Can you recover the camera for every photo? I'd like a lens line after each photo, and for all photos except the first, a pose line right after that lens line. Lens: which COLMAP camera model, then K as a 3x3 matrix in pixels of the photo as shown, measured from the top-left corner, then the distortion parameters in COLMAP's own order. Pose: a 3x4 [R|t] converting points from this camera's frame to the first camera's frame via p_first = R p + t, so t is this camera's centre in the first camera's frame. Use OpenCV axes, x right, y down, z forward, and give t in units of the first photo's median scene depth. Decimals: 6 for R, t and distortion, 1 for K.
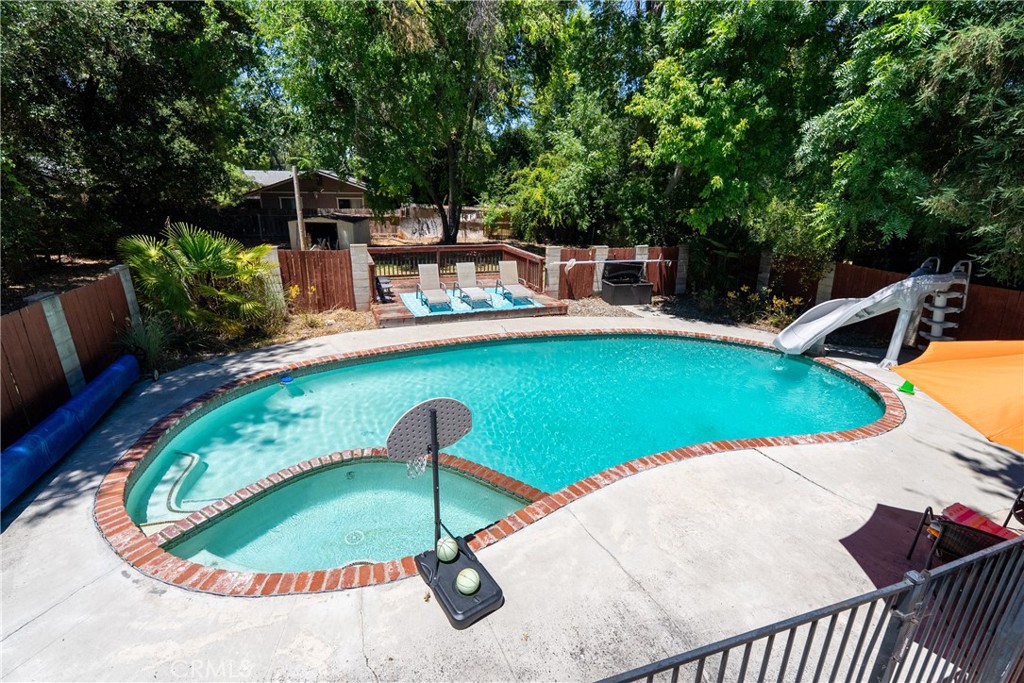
lens RADIAL K [[460.2, 0, 512.3], [0, 460.2, 339.7], [0, 0, 1]] dist [-0.006377, 0.002101]
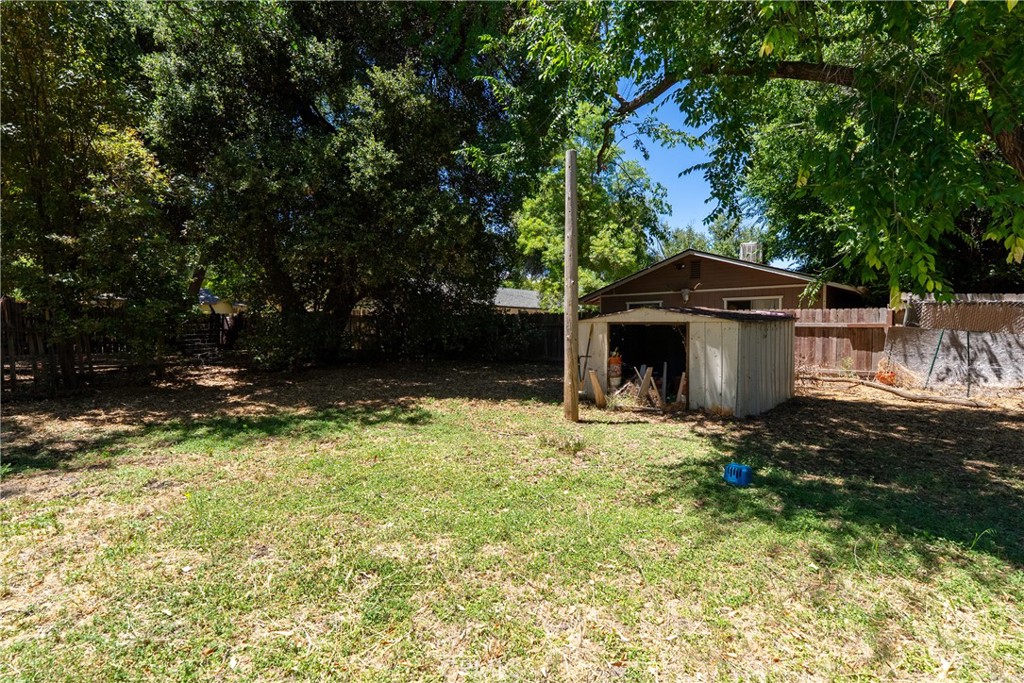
lens RADIAL K [[460.2, 0, 512.3], [0, 460.2, 339.7], [0, 0, 1]] dist [-0.006377, 0.002101]
pose [[0.680250, -0.000185, -0.732980, -0.304024], [-0.218759, 0.954374, -0.203262, -0.198525], [0.699574, 0.298615, 0.649173, 0.941414]]
